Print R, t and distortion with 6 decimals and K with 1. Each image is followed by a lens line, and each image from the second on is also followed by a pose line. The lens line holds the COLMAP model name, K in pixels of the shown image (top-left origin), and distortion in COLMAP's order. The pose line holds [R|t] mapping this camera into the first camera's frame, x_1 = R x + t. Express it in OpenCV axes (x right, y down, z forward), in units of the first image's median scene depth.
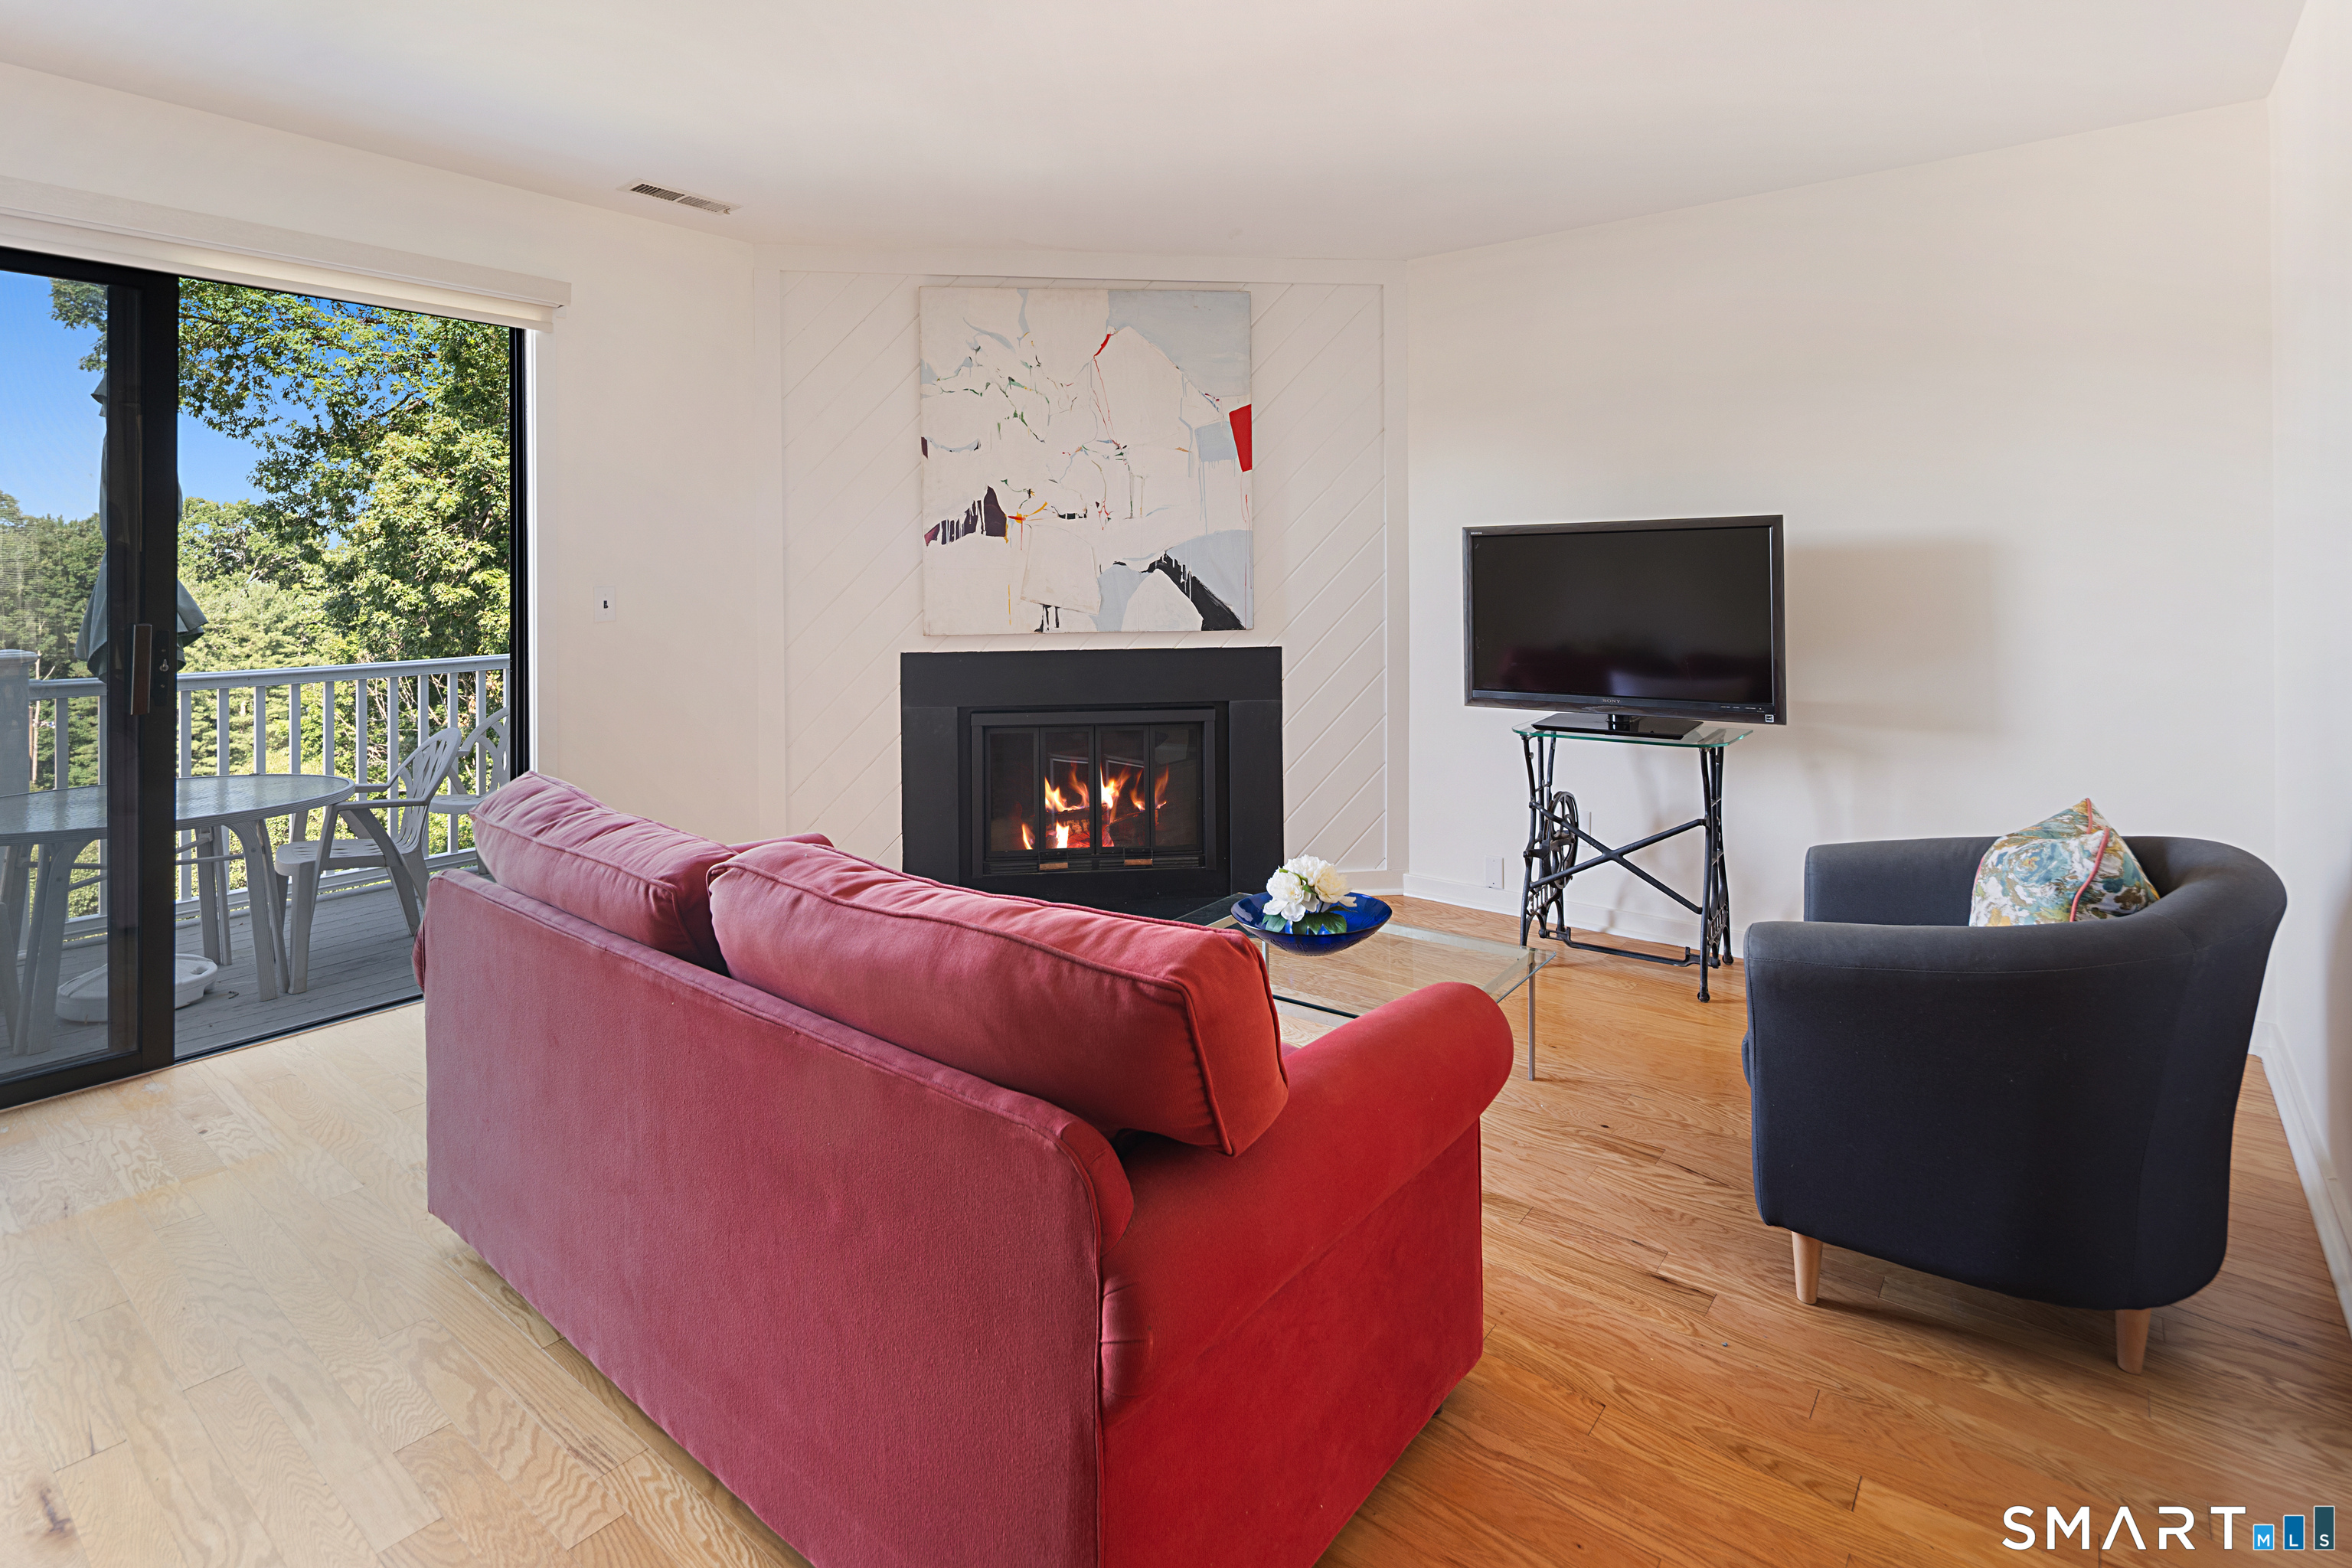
lens RADIAL K [[1153.7, 0, 1161.7], [0, 1153.7, 789.7], [0, 0, 1]] dist [0.002947, 0.000424]
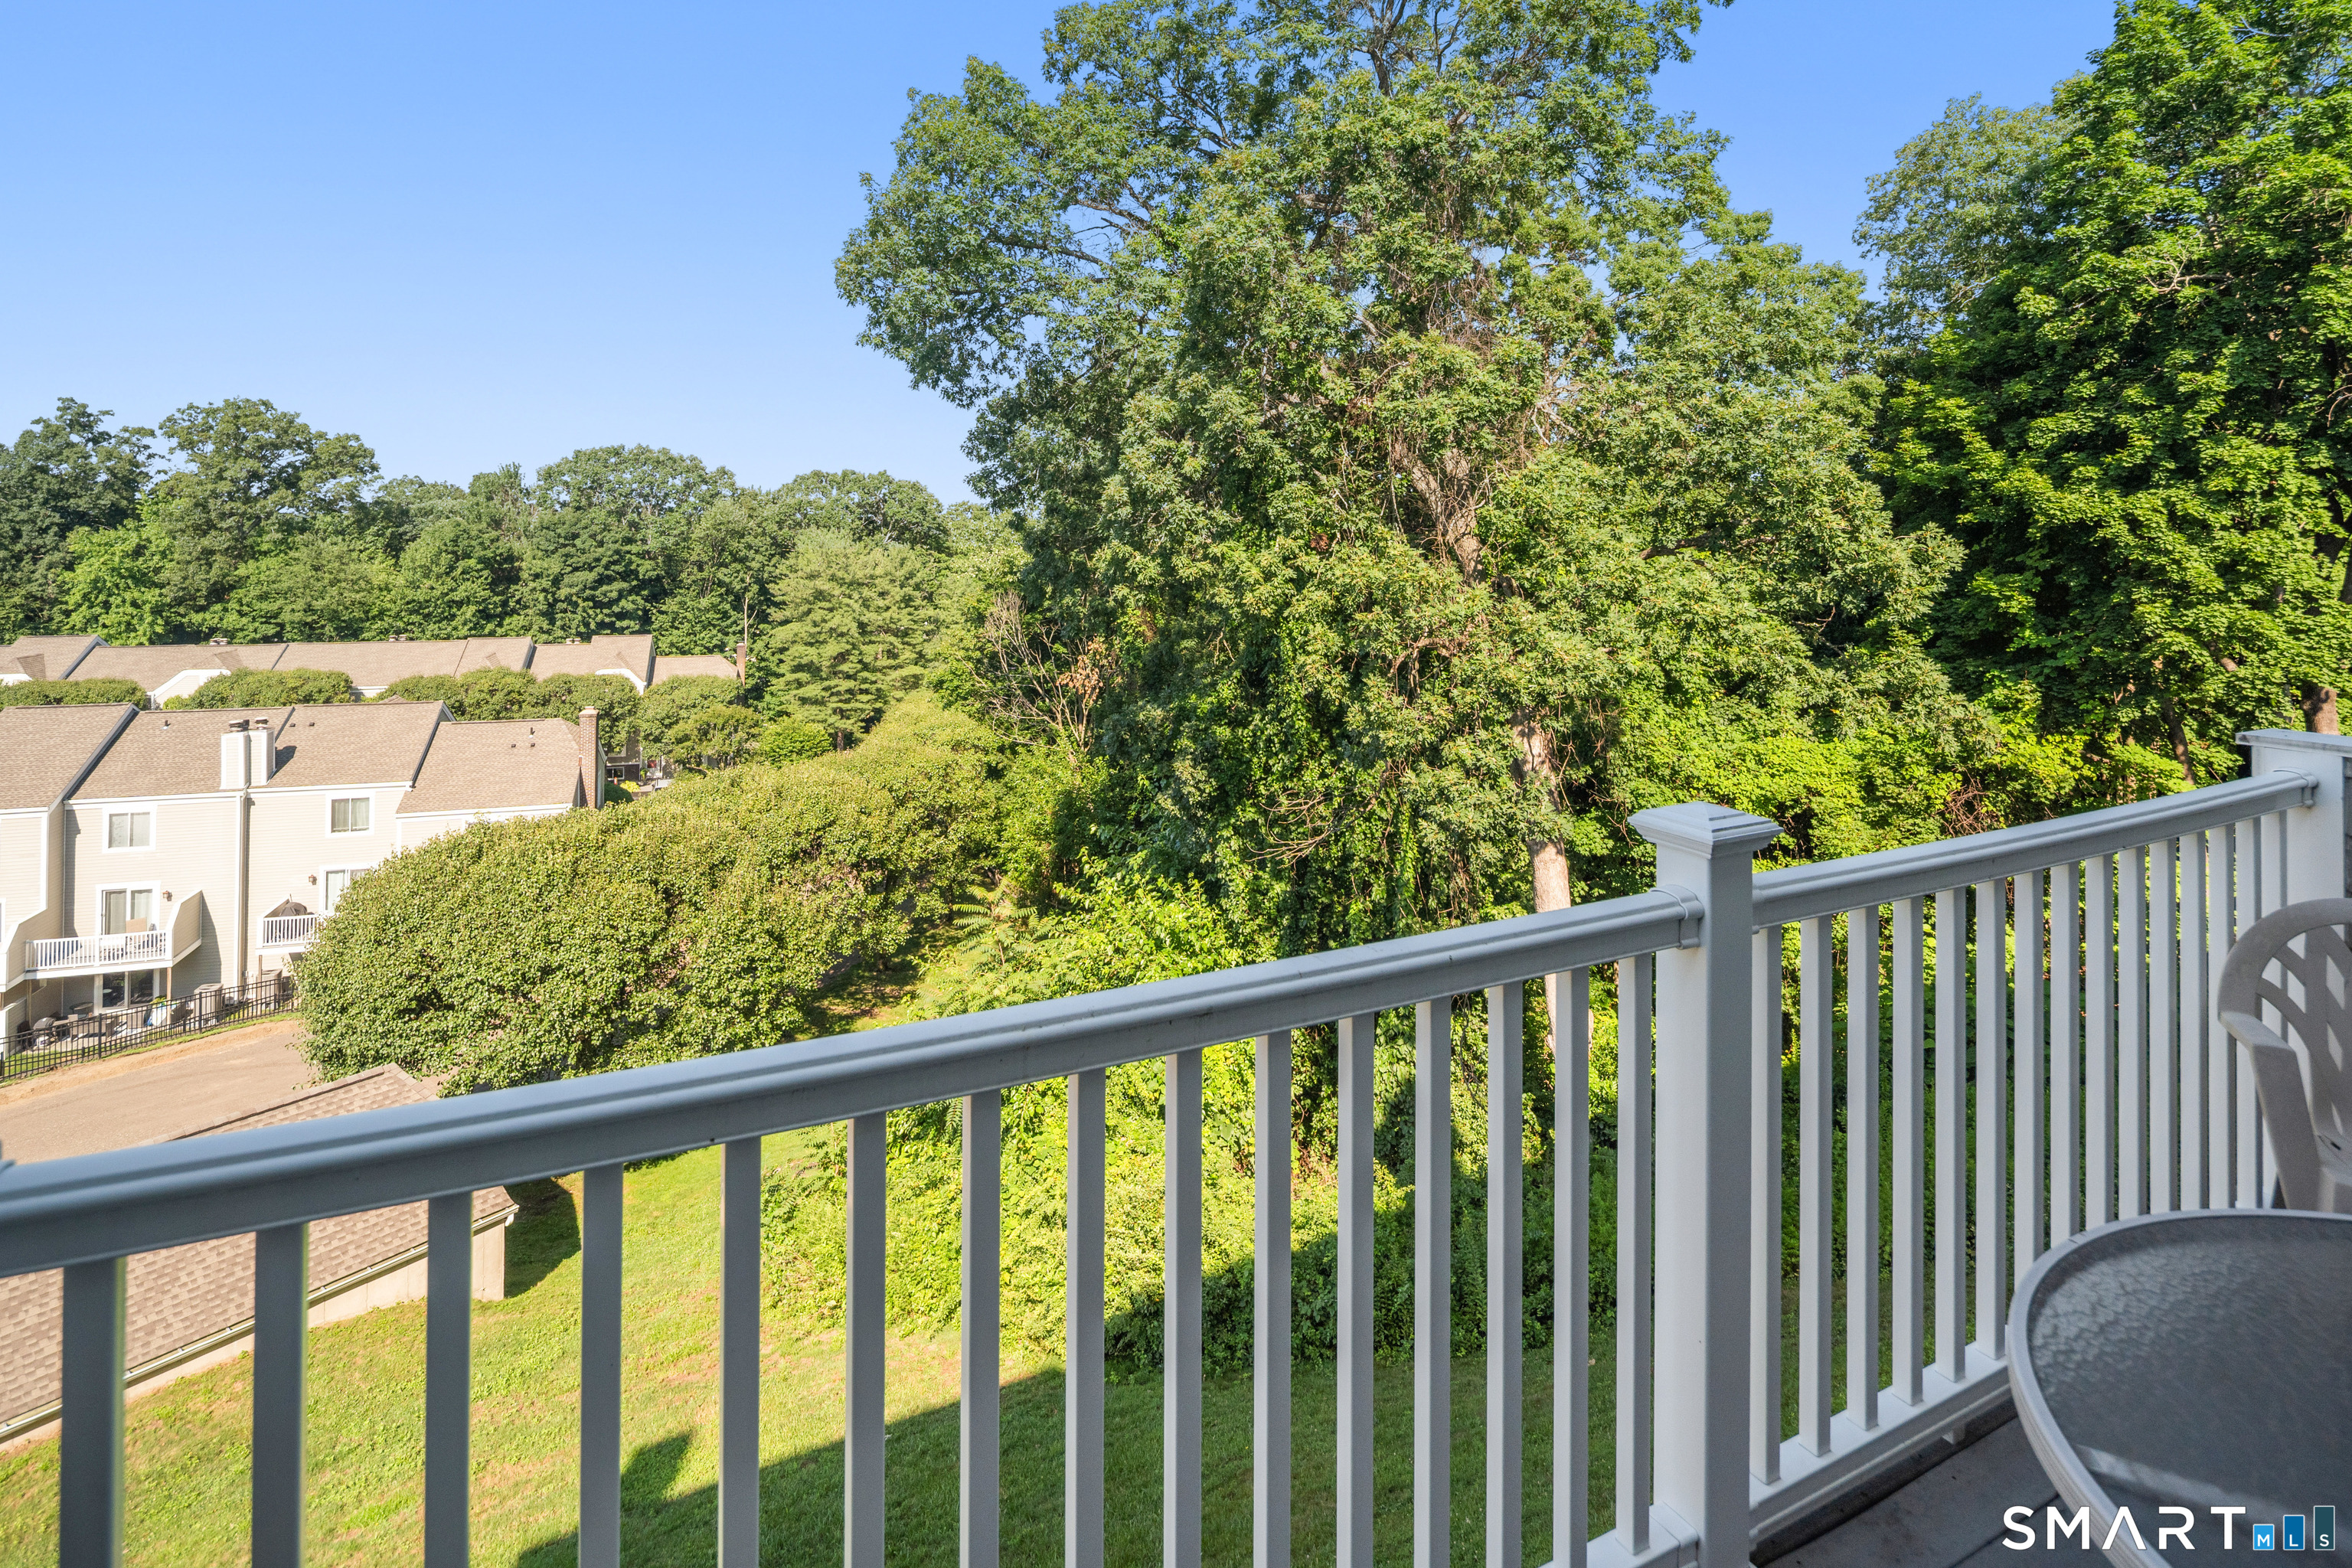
lens RADIAL K [[1153.7, 0, 1161.7], [0, 1153.7, 789.7], [0, 0, 1]] dist [0.002947, 0.000424]
pose [[0.918145, 0.094137, -0.384901, -0.242526], [-0.082947, 0.995509, 0.045615, -0.031220], [0.387466, -0.009955, 0.921830, 0.134091]]
